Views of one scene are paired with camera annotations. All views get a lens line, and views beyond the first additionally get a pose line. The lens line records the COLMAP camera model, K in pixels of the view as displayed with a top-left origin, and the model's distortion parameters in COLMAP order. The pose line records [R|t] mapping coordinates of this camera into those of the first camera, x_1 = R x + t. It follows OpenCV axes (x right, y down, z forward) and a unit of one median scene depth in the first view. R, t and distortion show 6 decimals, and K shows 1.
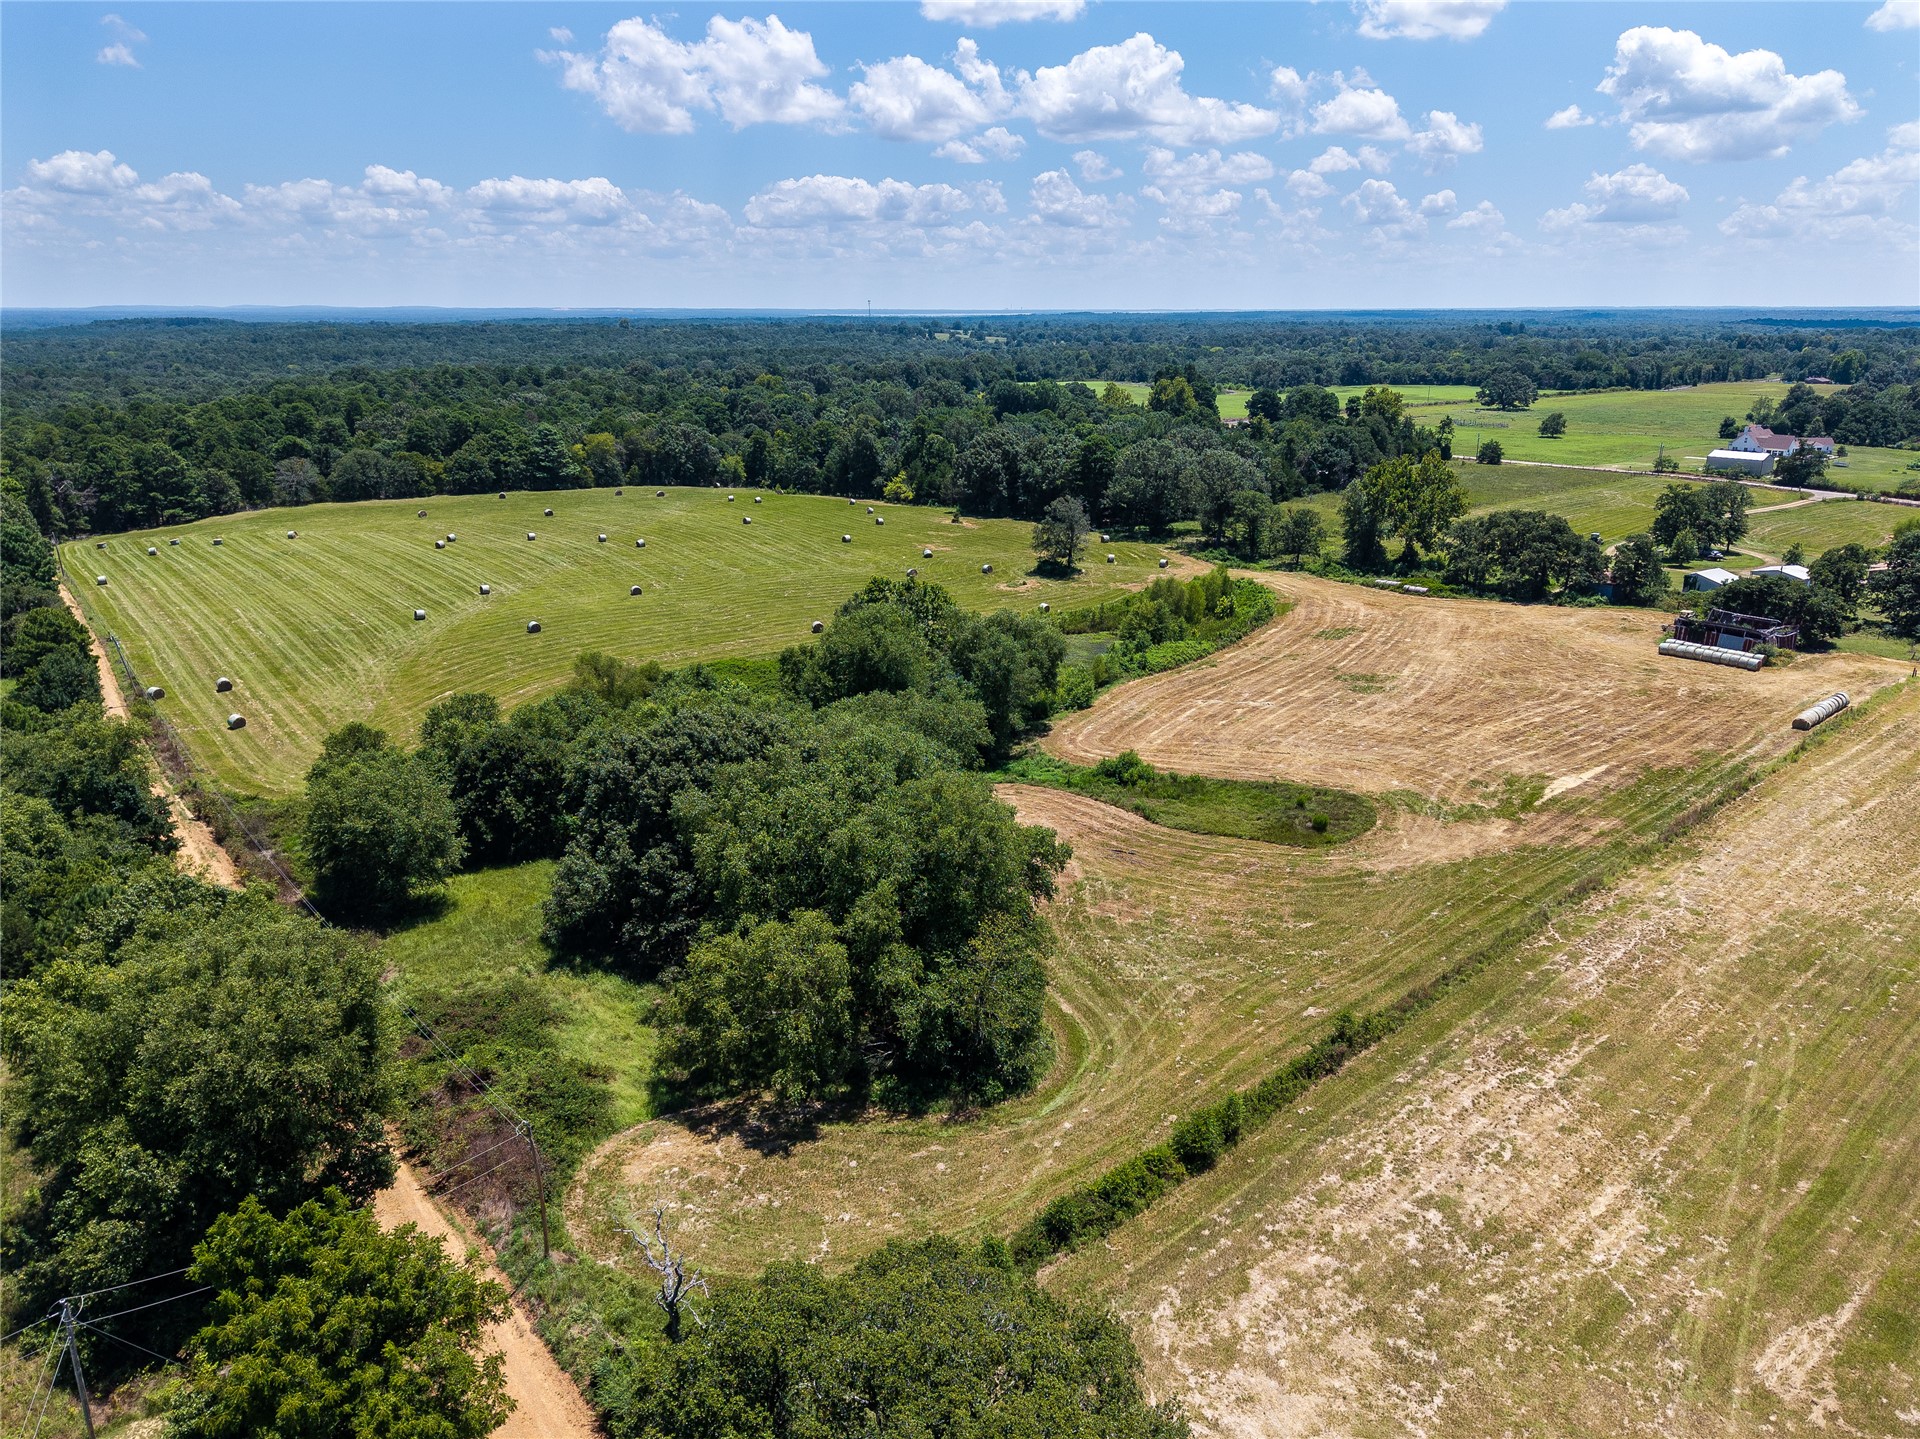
lens RADIAL K [[1285.9, 0, 960.0], [0, 1285.9, 719.5], [0, 0, 1]] dist [0.009593, -0.000547]
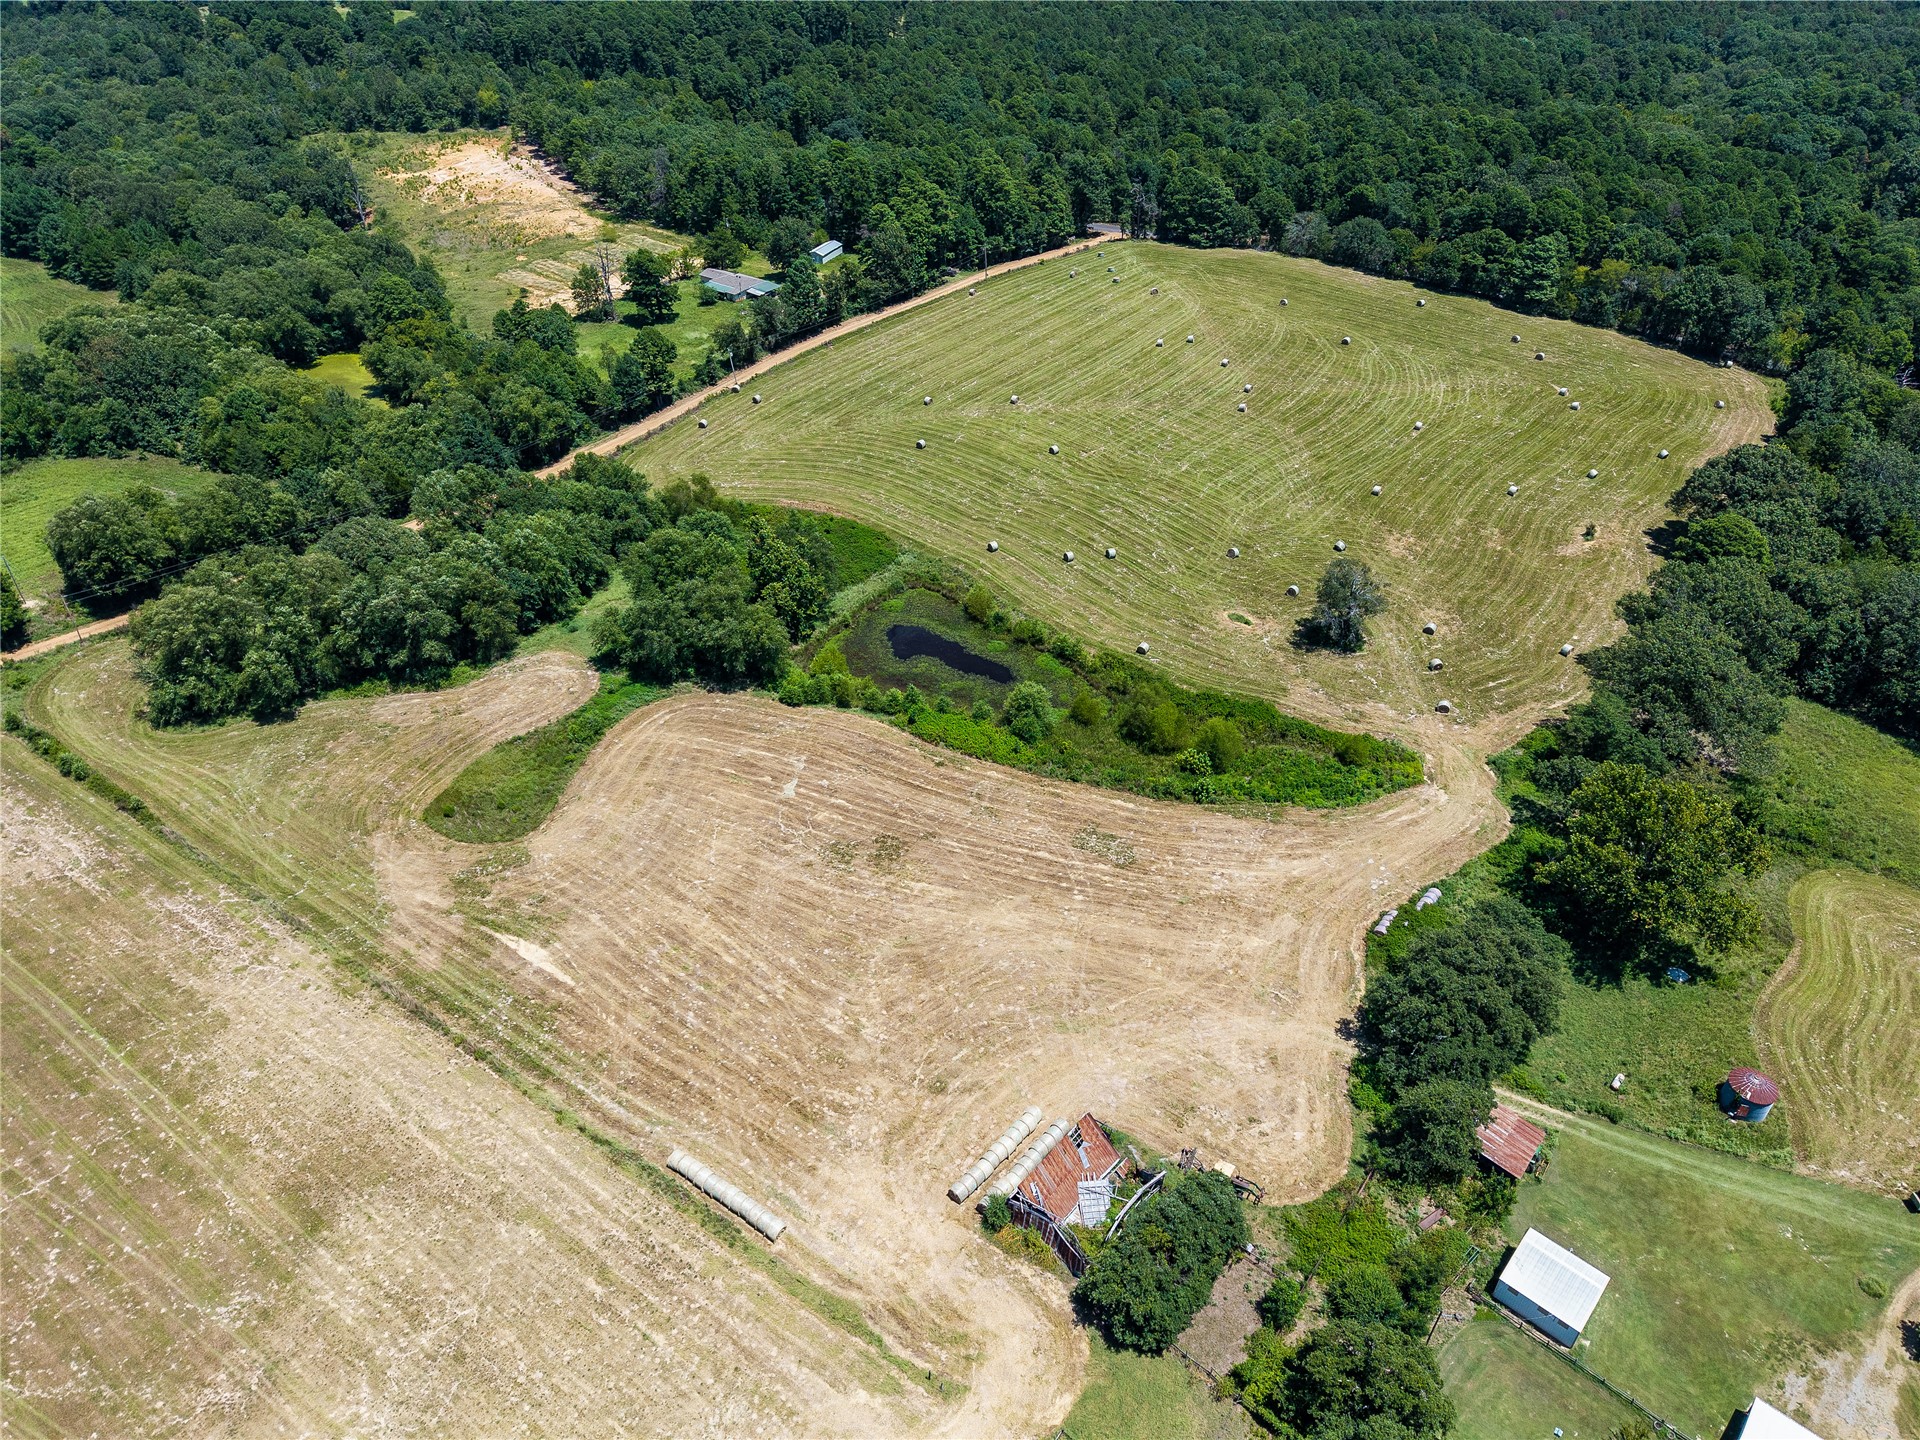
lens RADIAL K [[1278.0, 0, 960.0], [0, 1278.0, 720.0], [0, 0, 1]] dist [0.021523, -0.016124]
pose [[0.230010, 0.576590, -0.783989, 1.172040], [-0.296518, 0.808806, 0.507848, -0.704146], [0.926916, 0.115656, 0.357003, 0.826925]]
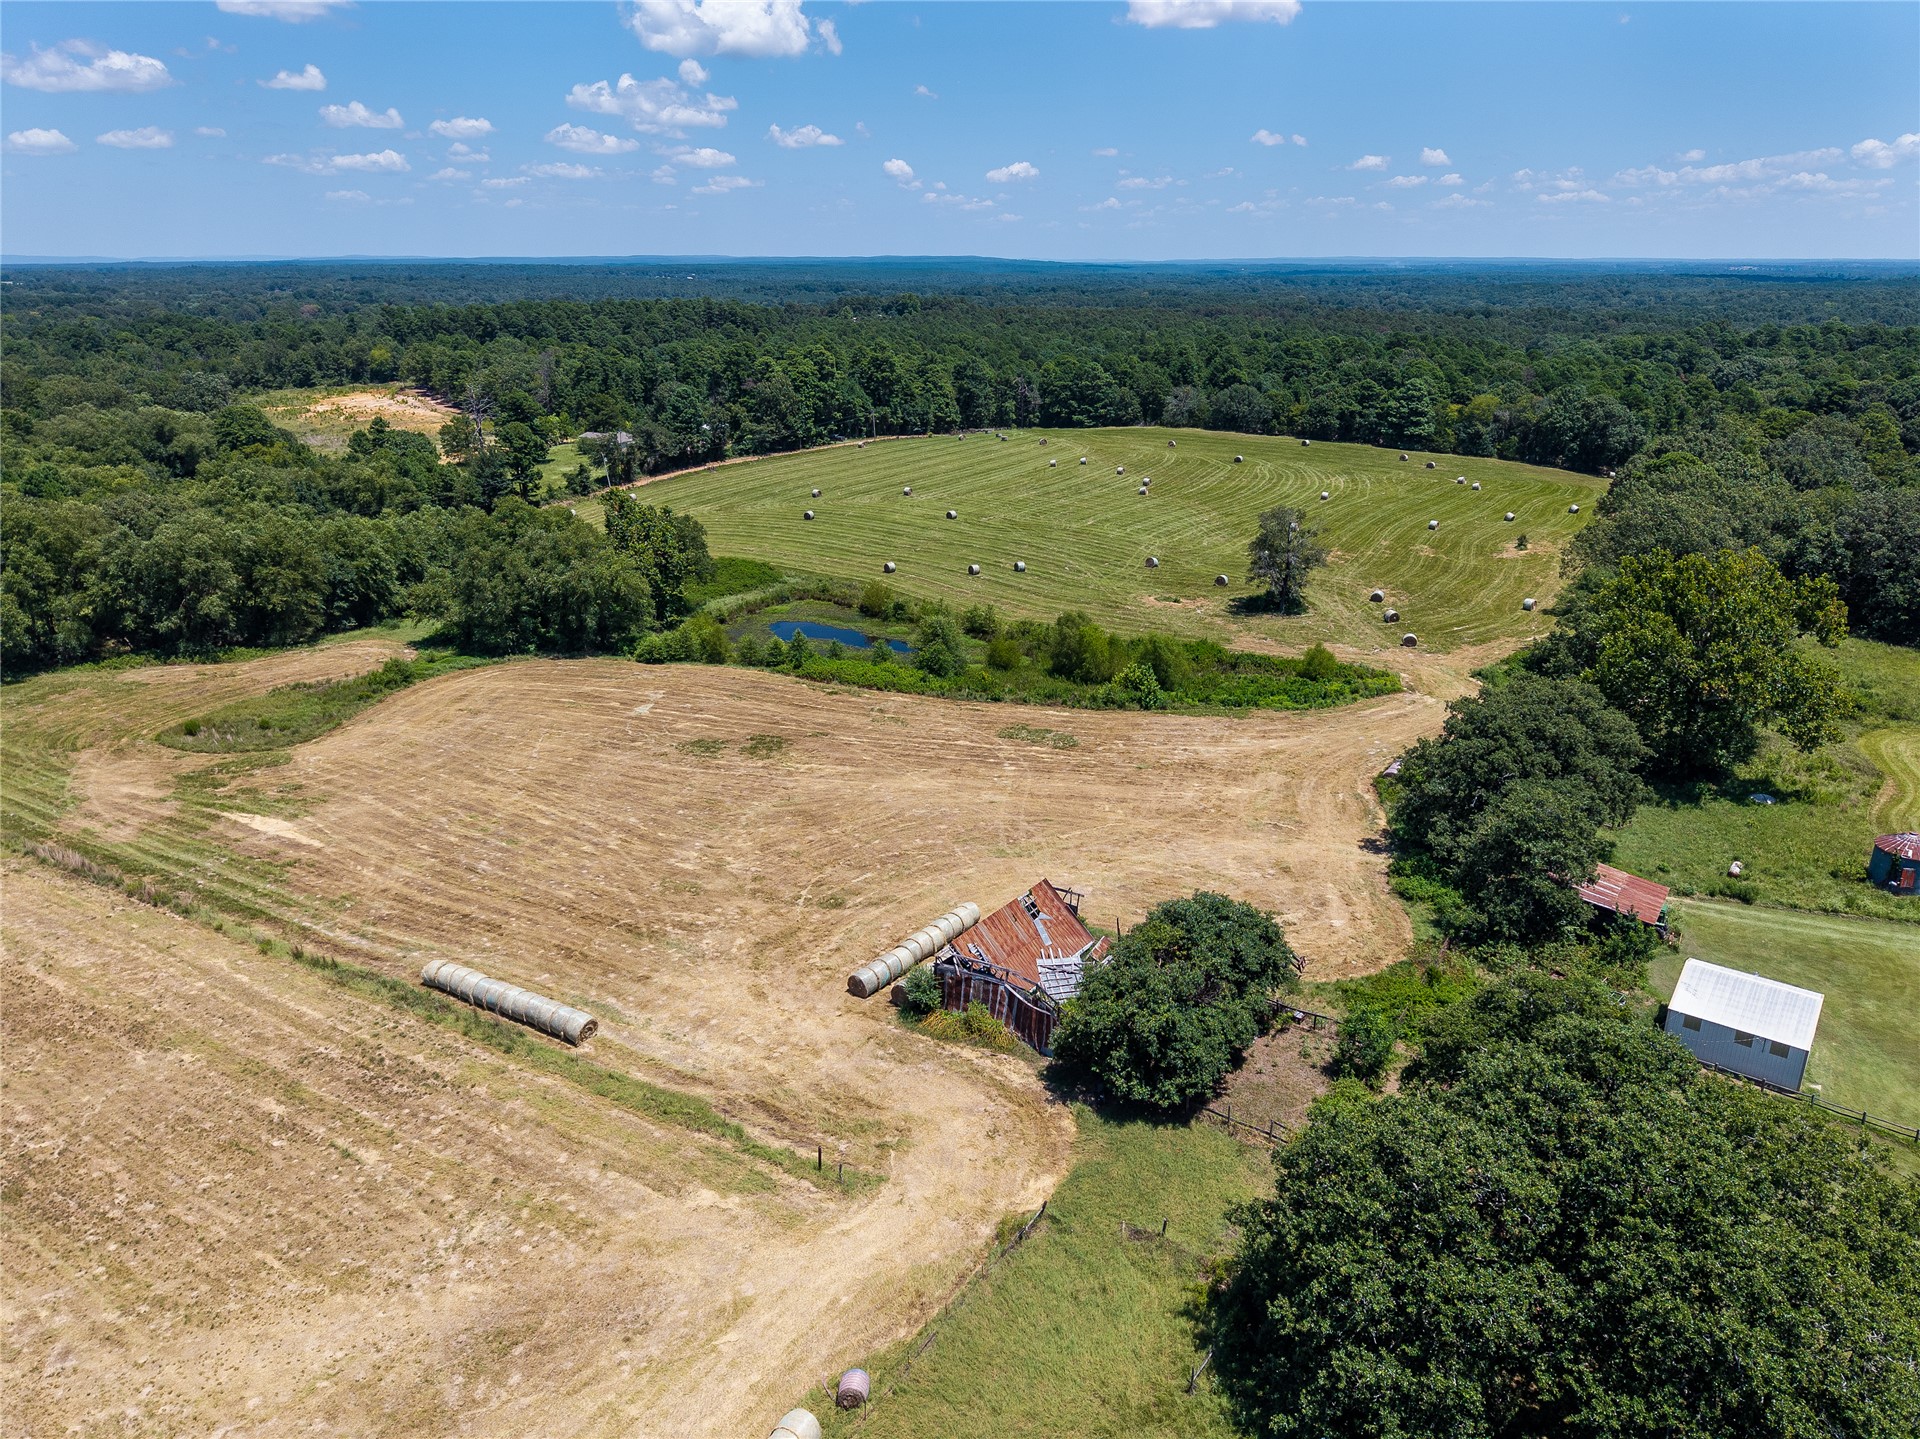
lens RADIAL K [[1279.6, 0, 960.0], [0, 1279.6, 719.5], [0, 0, 1]] dist [0.030965, -0.030331]
pose [[0.312691, 0.319385, -0.894549, 1.174276], [-0.288106, 0.929298, 0.231084, -0.291487], [0.905107, 0.185467, 0.382600, 0.958234]]
